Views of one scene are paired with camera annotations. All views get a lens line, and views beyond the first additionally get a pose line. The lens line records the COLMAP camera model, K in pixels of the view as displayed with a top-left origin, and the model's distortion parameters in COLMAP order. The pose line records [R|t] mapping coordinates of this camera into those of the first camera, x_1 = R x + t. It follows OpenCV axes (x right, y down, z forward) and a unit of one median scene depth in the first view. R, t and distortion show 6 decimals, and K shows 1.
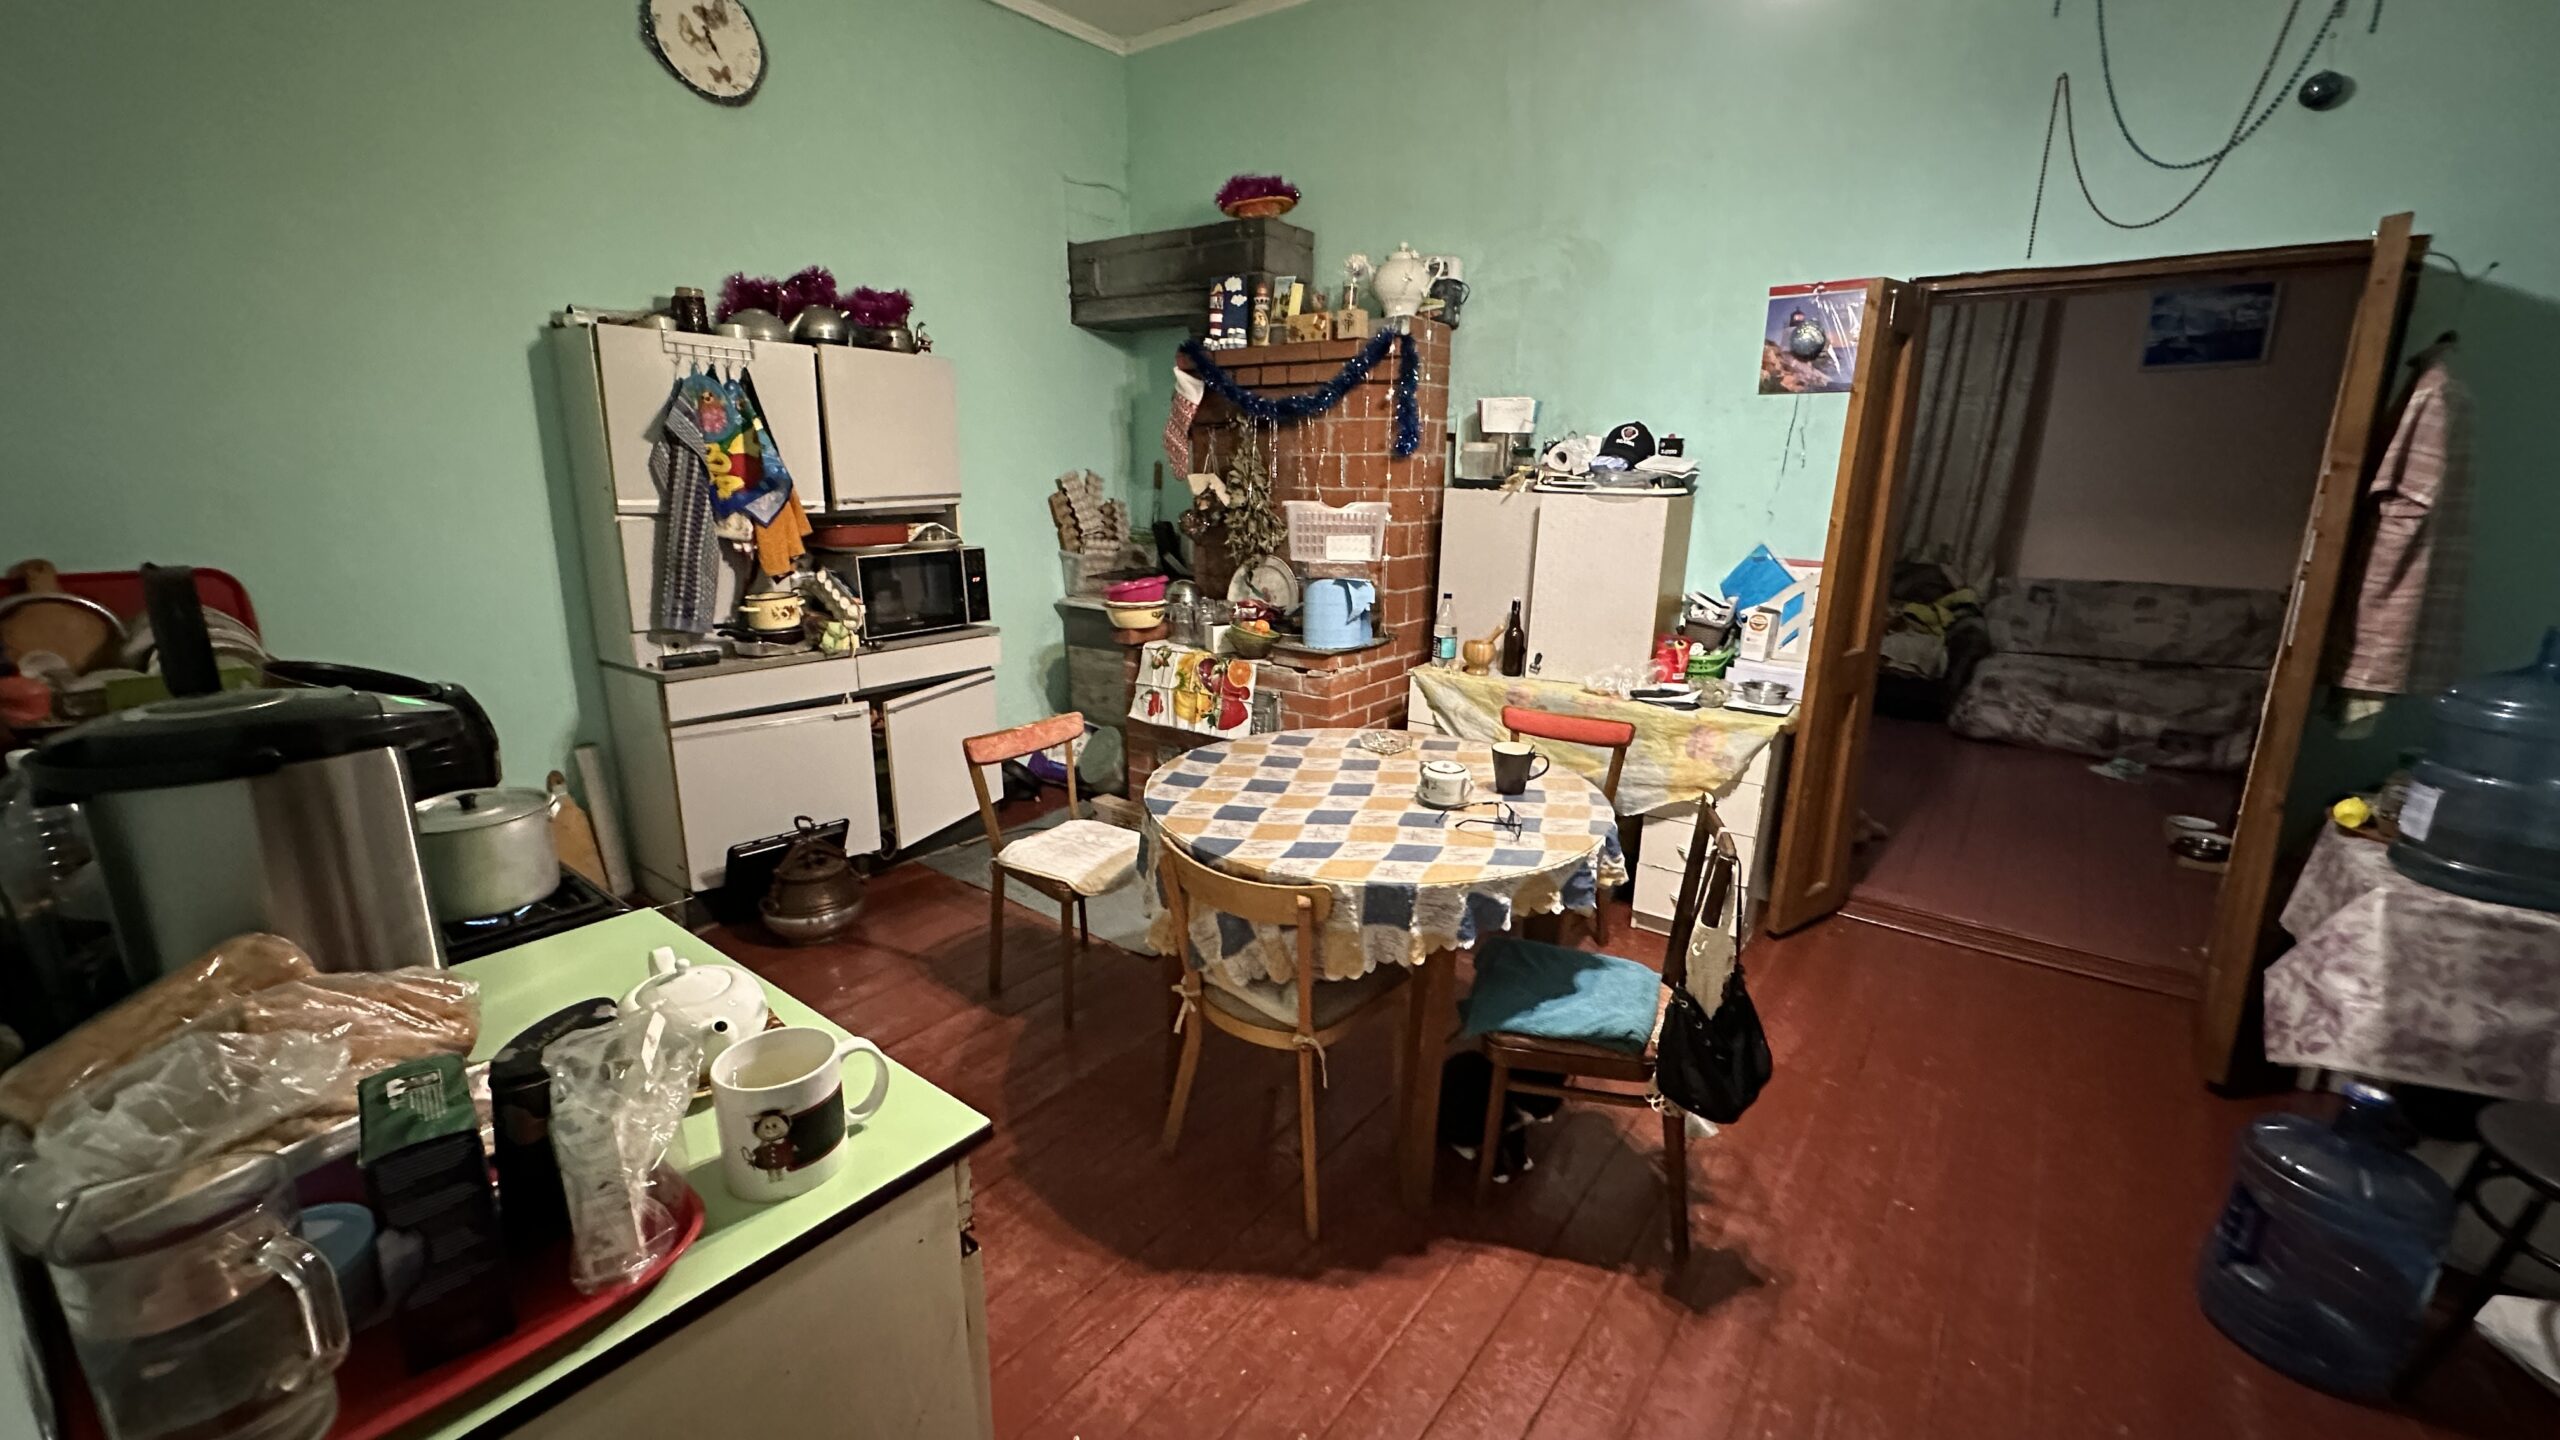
lens RADIAL K [[1013.3, 0, 1280.0], [0, 1013.3, 720.0], [0, 0, 1]] dist [-0.000971, -0.000154]
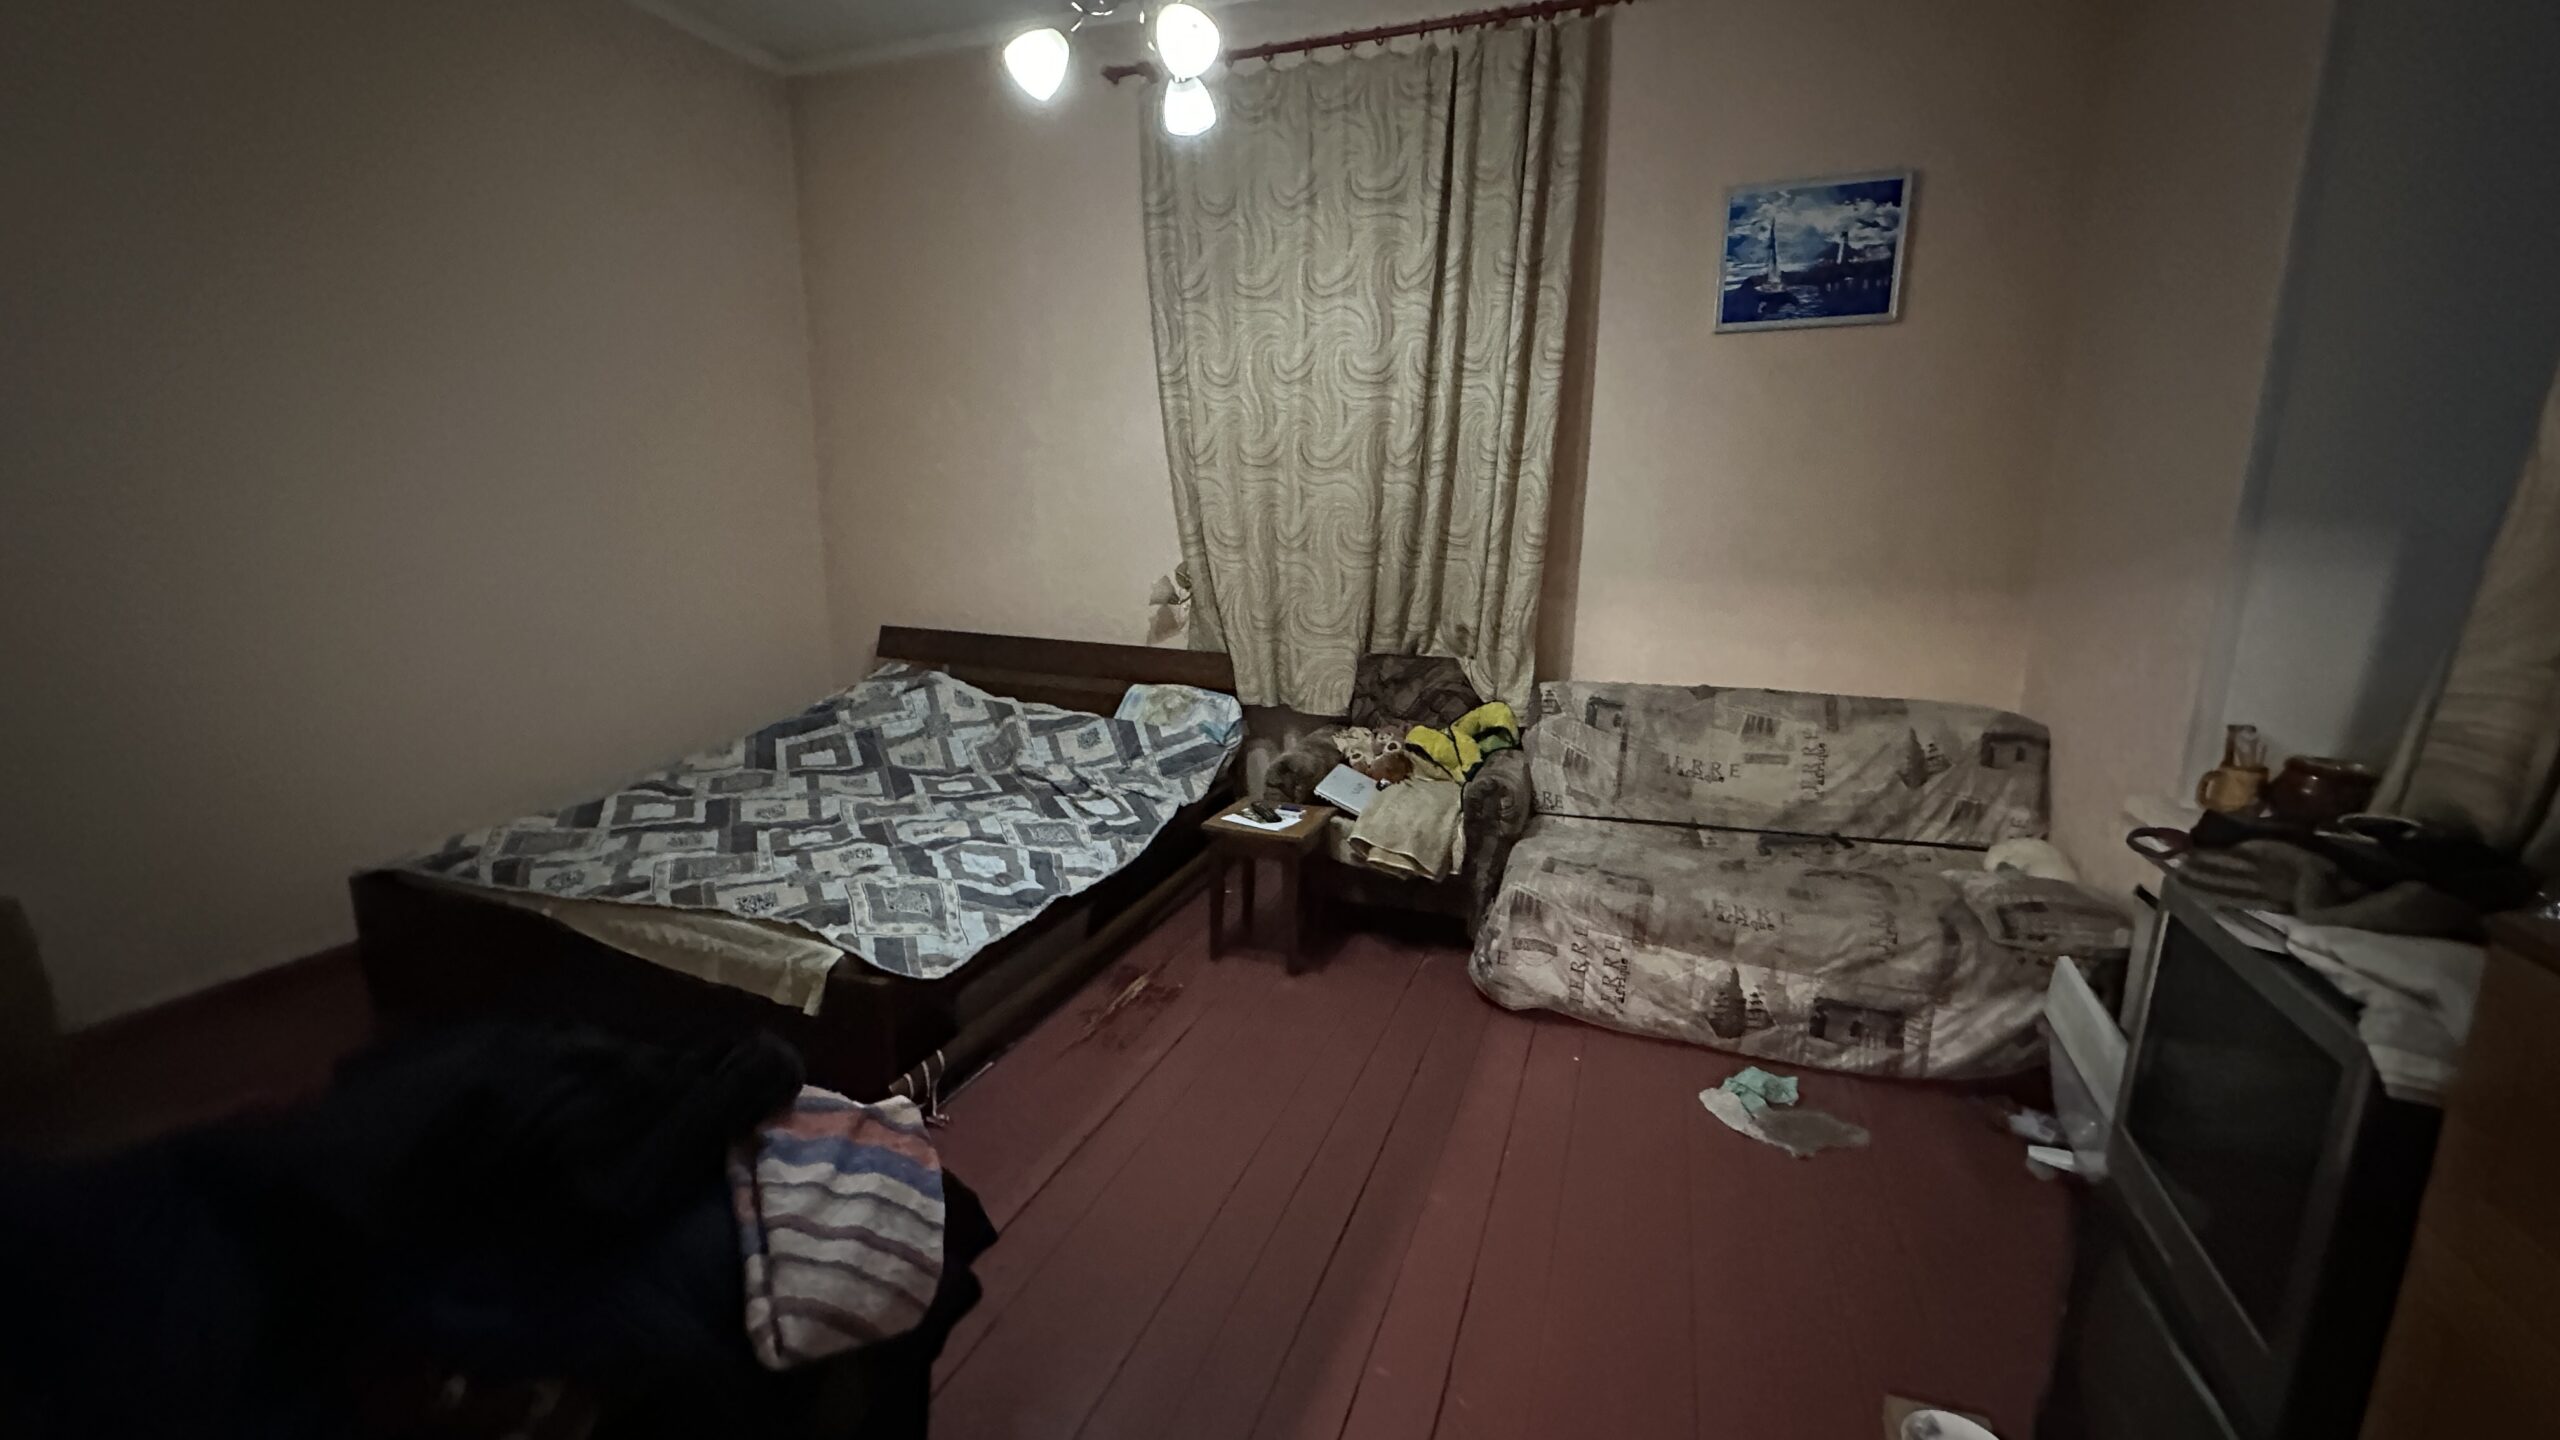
lens RADIAL K [[1013.3, 0, 1280.0], [0, 1013.3, 720.0], [0, 0, 1]] dist [-0.000971, -0.000154]
pose [[0.956533, -0.051749, 0.286996, 0.422218], [0.064383, 0.997320, -0.034755, -0.115678], [-0.284428, 0.051722, 0.957301, 0.517260]]
